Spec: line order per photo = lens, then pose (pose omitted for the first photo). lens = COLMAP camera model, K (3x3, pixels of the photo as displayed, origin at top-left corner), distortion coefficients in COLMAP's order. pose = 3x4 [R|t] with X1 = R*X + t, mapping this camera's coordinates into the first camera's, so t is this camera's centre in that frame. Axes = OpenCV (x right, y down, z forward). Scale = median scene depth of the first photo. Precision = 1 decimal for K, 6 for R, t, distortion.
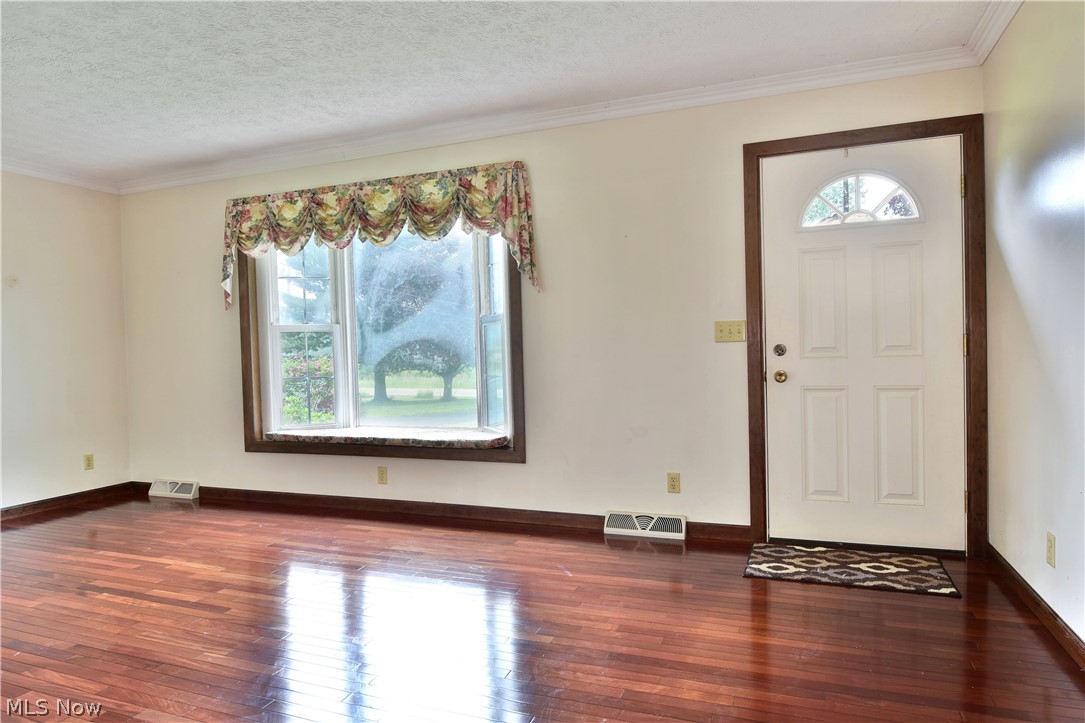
lens RADIAL K [[660.1, 0, 540.1], [0, 660.1, 361.8], [0, 0, 1]] dist [-0.009605, -0.007753]
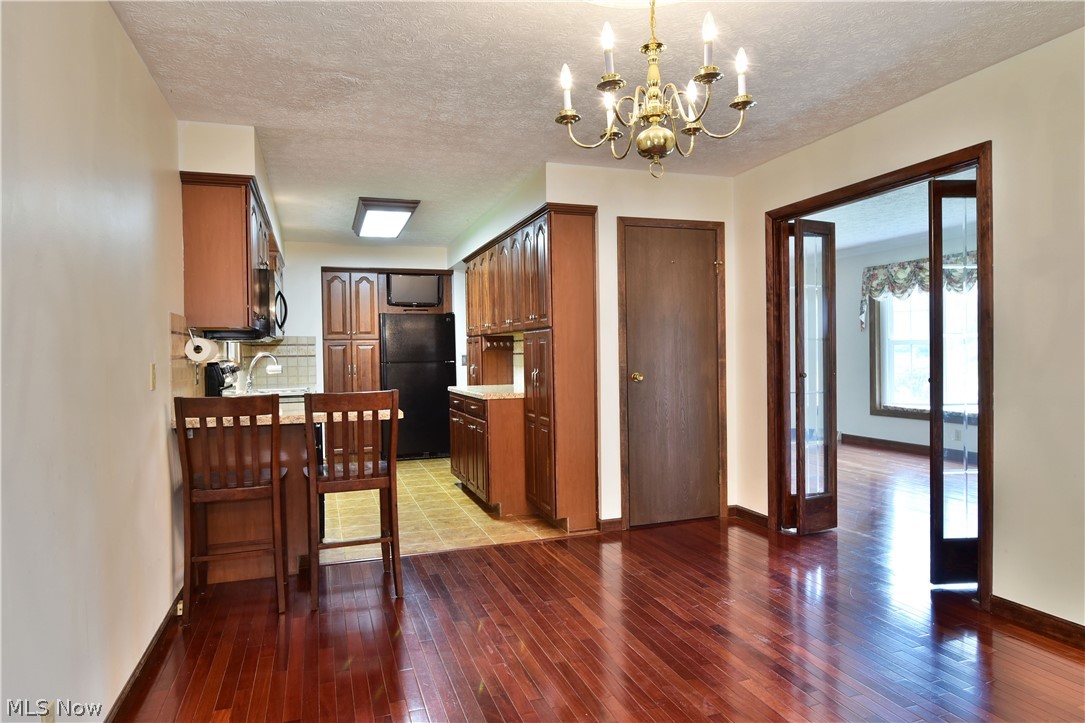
lens RADIAL K [[660.1, 0, 544.6], [0, 660.1, 364.2], [0, 0, 1]] dist [-0.009605, -0.007753]
pose [[0.651320, 0.030109, -0.758206, 0.325132], [-0.020546, 0.999546, 0.022044, -0.015959], [0.758525, 0.001221, 0.651643, -0.836985]]
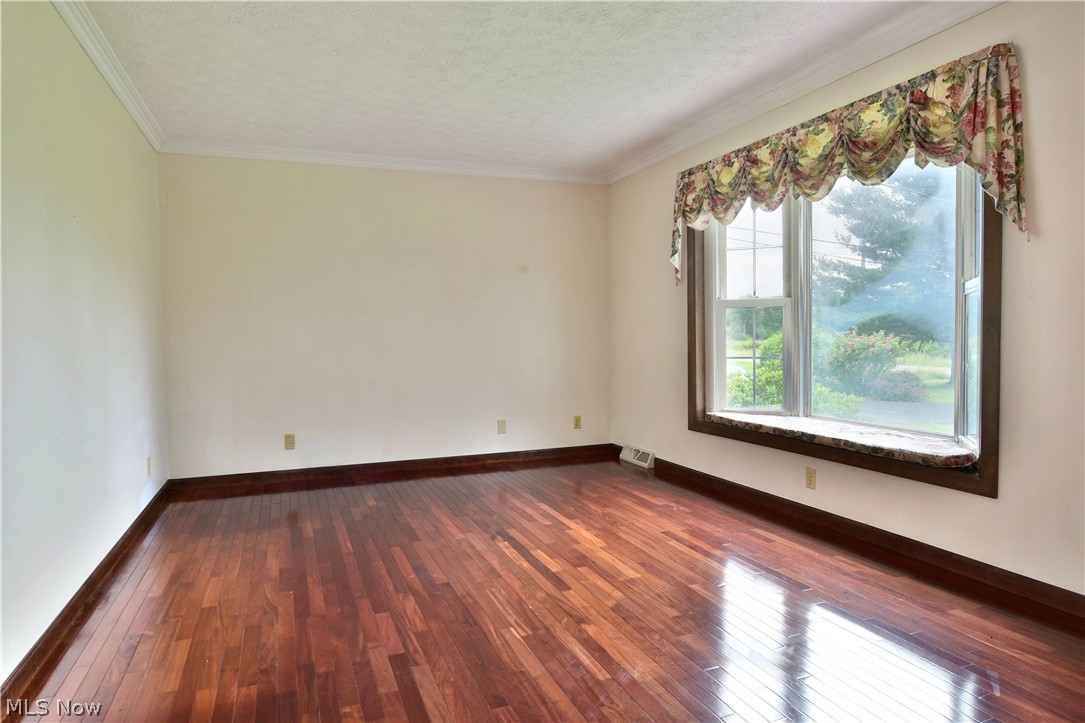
lens RADIAL K [[660.1, 0, 542.9], [0, 660.1, 362.2], [0, 0, 1]] dist [-0.009605, -0.007753]
pose [[0.673841, 0.046391, -0.737418, 0.143709], [-0.015104, 0.998683, 0.049025, -0.010274], [0.738722, -0.021897, 0.673655, 0.197844]]
